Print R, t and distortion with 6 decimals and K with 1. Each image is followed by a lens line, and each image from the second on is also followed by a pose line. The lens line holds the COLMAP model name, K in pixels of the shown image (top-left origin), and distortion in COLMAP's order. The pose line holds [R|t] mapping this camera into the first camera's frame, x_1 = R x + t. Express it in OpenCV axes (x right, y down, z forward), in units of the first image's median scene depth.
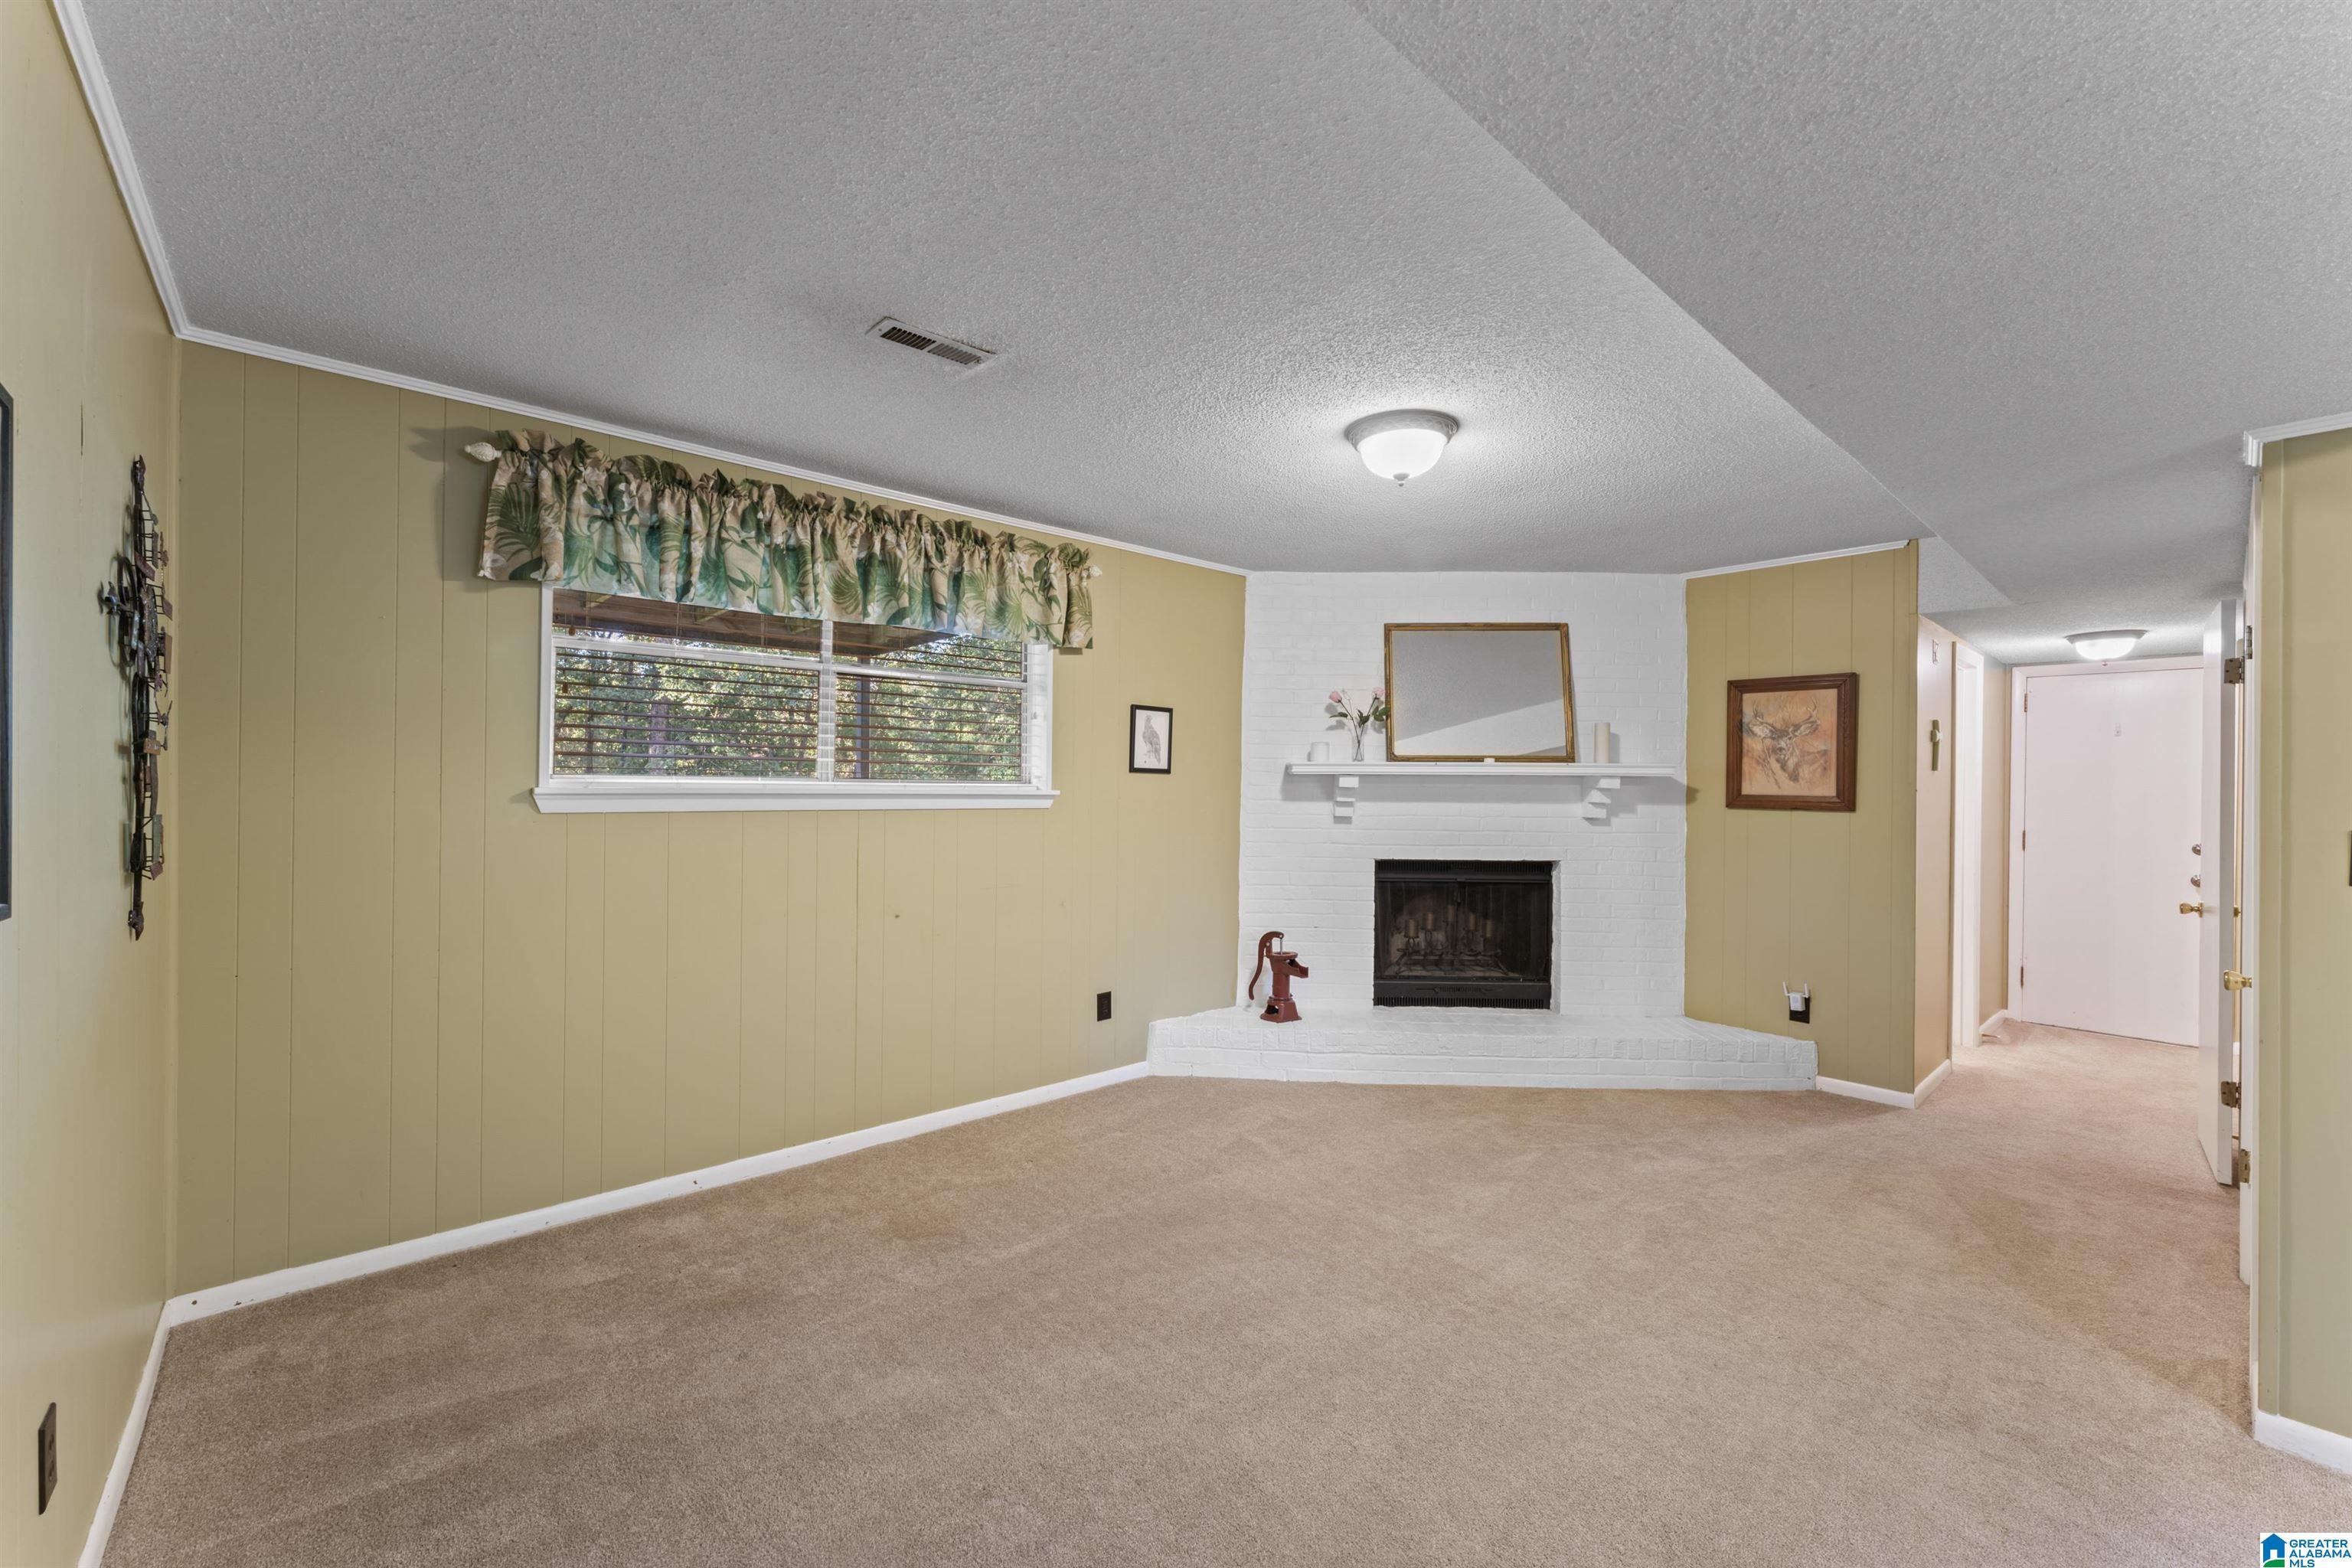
lens RADIAL K [[934.0, 0, 1165.9], [0, 934.0, 788.3], [0, 0, 1]] dist [0.001479, -0.000141]
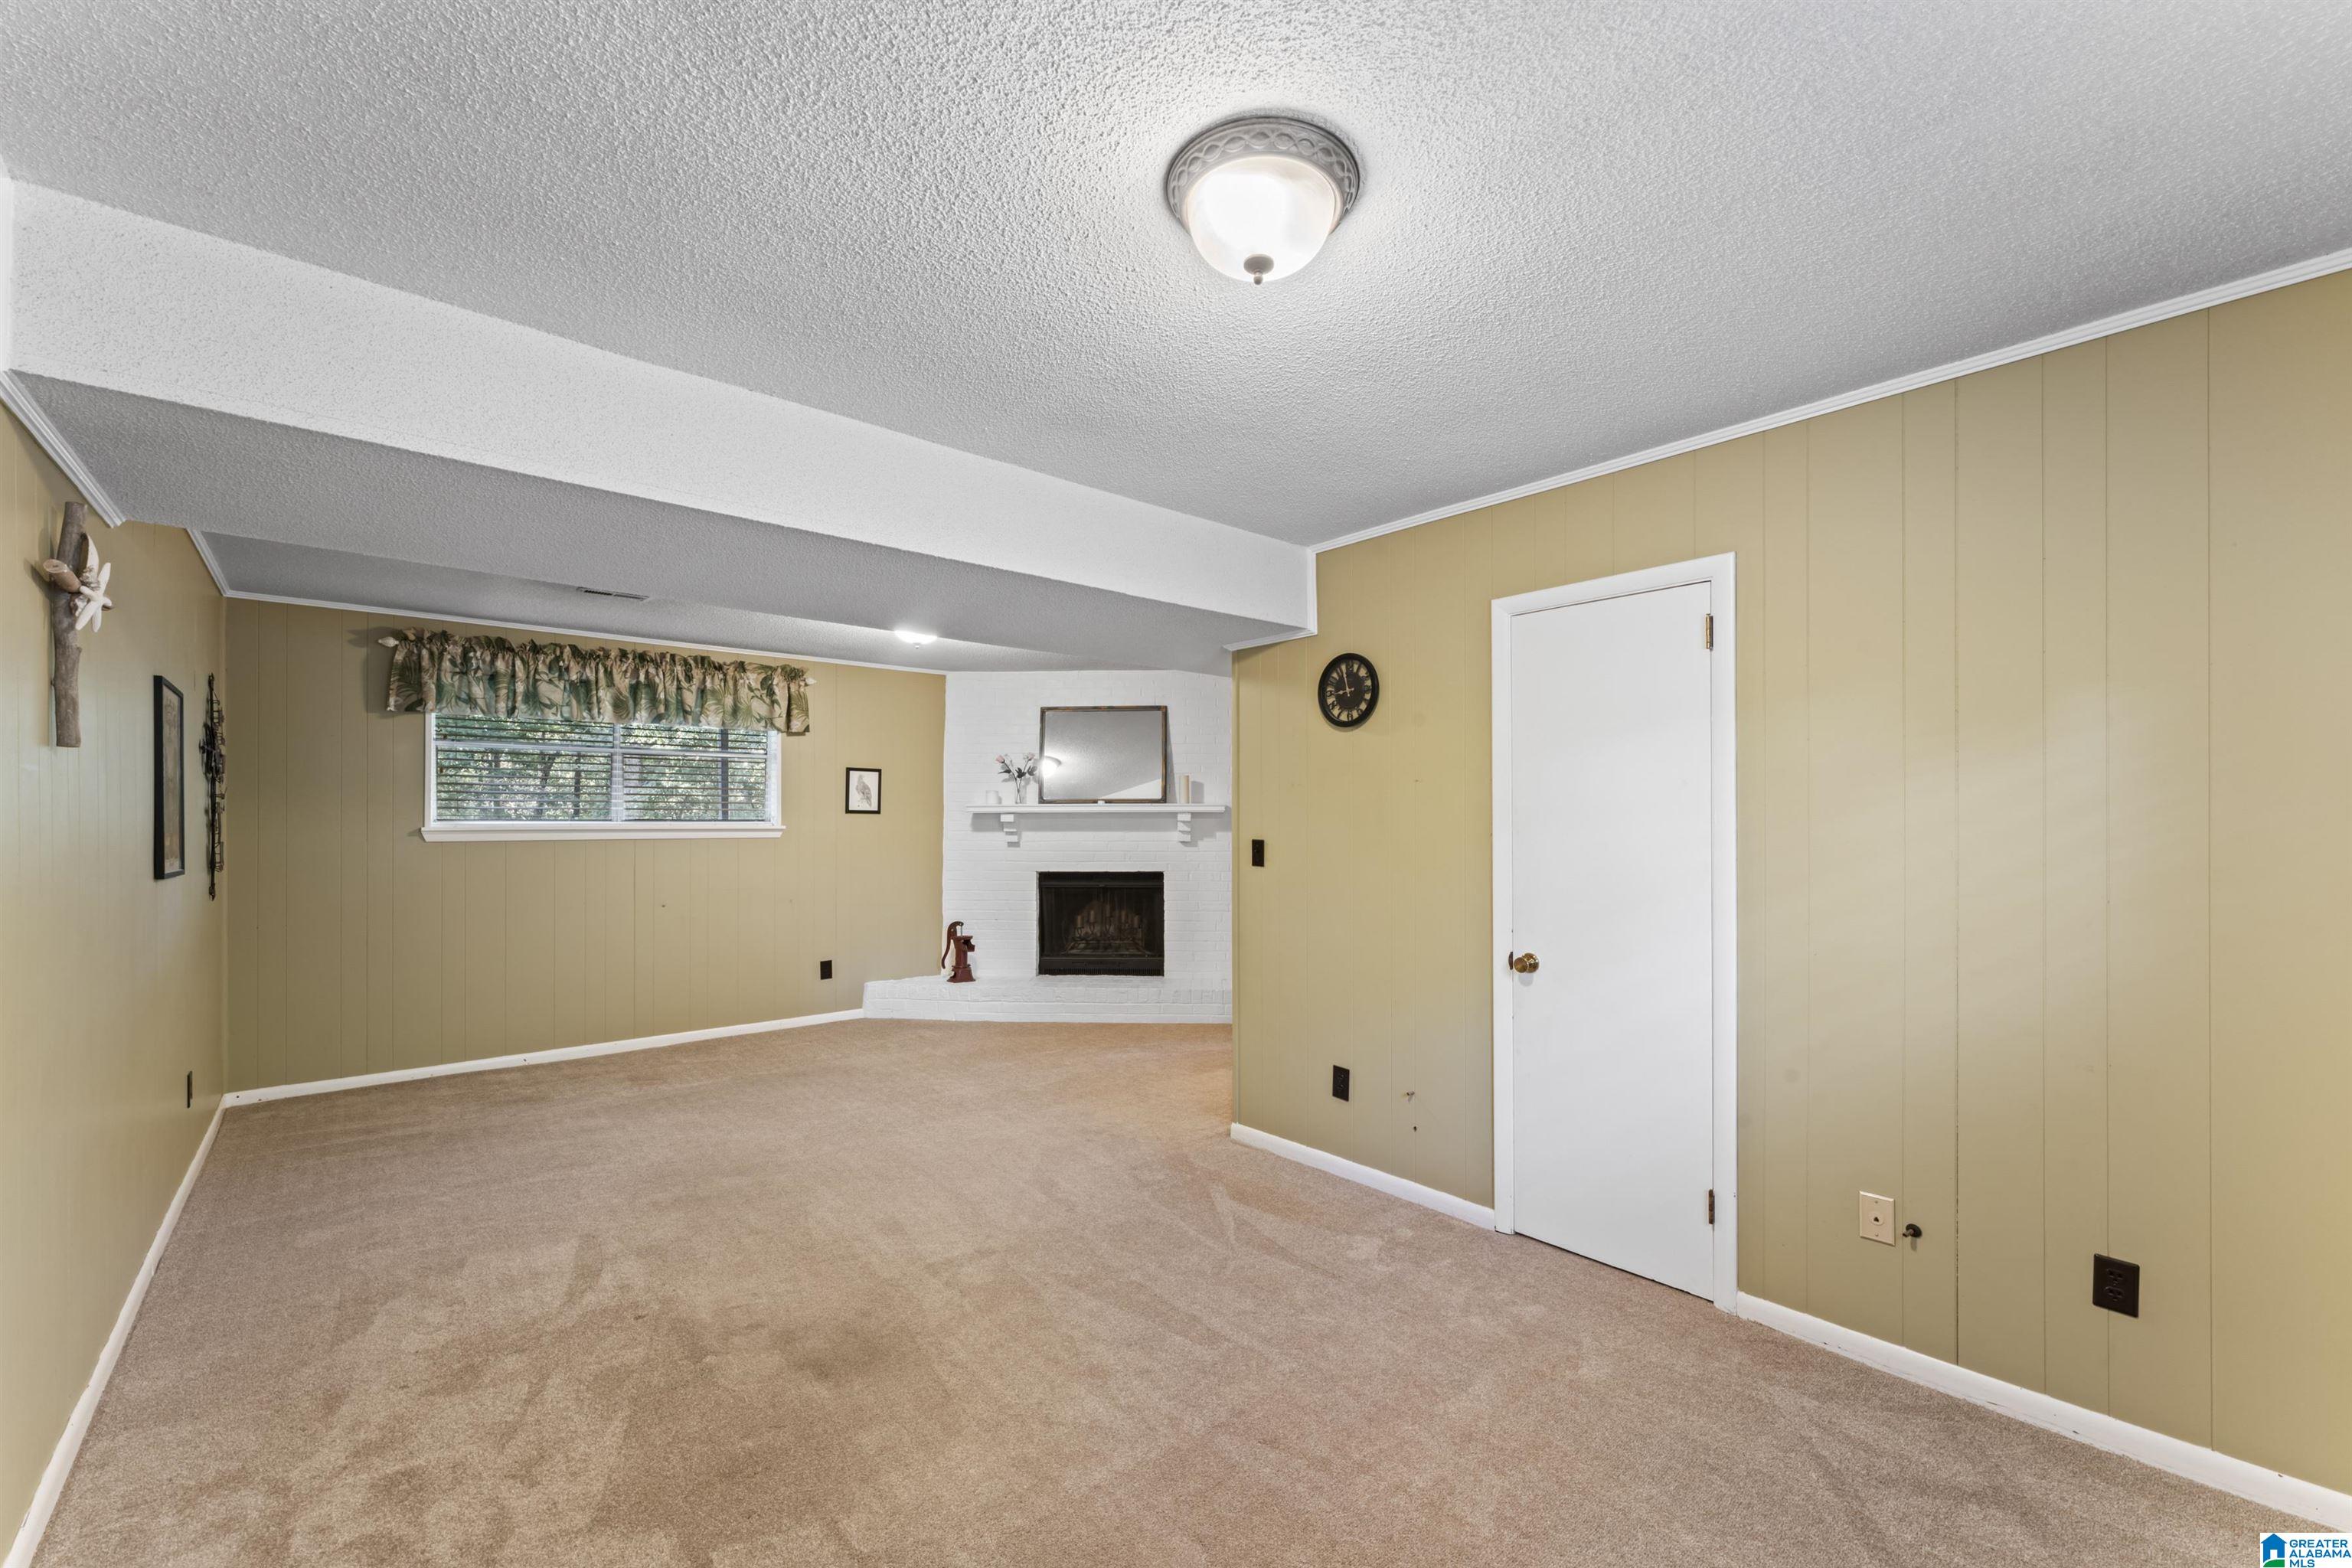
lens RADIAL K [[959.0, 0, 1169.2], [0, 959.0, 822.7], [0, 0, 1]] dist [0.001436, 0.000216]
pose [[0.999819, -0.010051, -0.016131, 0.582883], [0.010057, 0.999949, 0.000323, 0.003198], [0.016127, -0.000485, 0.999870, -0.602136]]
